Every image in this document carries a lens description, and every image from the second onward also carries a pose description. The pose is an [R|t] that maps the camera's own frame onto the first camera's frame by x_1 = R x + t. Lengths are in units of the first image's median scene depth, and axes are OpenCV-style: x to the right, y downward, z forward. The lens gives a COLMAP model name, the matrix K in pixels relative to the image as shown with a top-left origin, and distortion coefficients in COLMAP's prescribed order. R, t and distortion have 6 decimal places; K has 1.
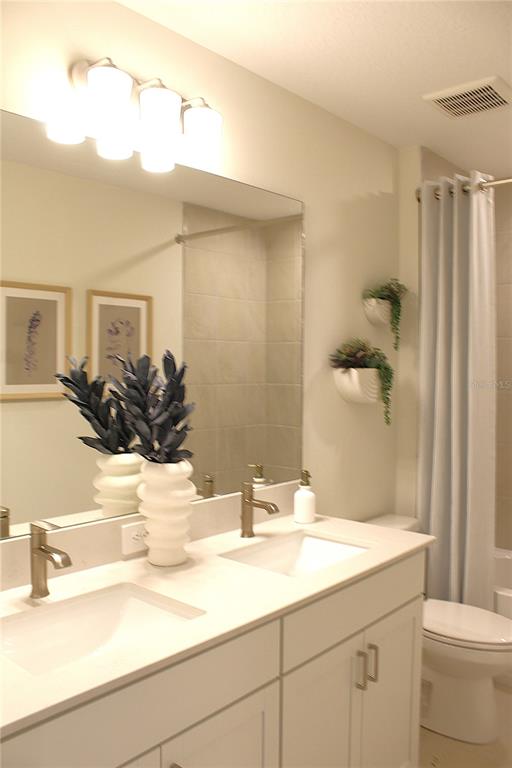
lens RADIAL K [[633.9, 0, 254.7], [0, 633.9, 381.1], [0, 0, 1]] dist [-0.139220, 0.076107]
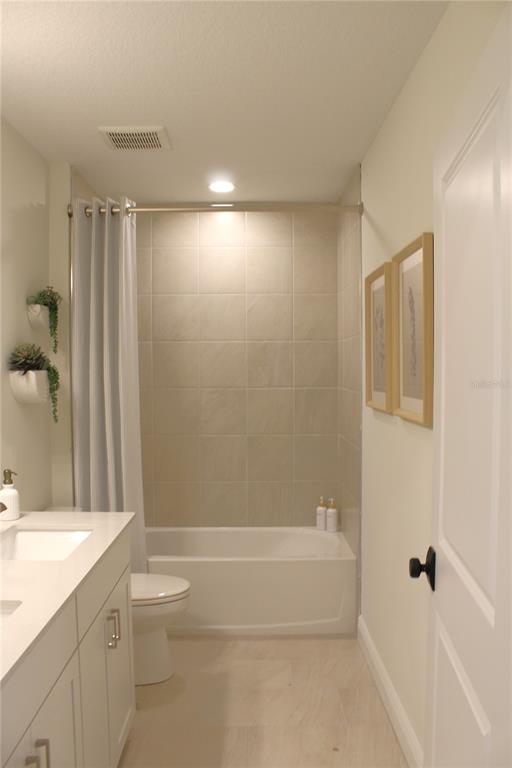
lens RADIAL K [[633.9, 0, 258.0], [0, 633.9, 385.3], [0, 0, 1]] dist [-0.139220, 0.076107]
pose [[0.735434, -0.025829, 0.677104, -0.252878], [0.022472, 0.999653, 0.013725, -0.001293], [-0.677223, 0.005122, 0.735760, -0.021911]]
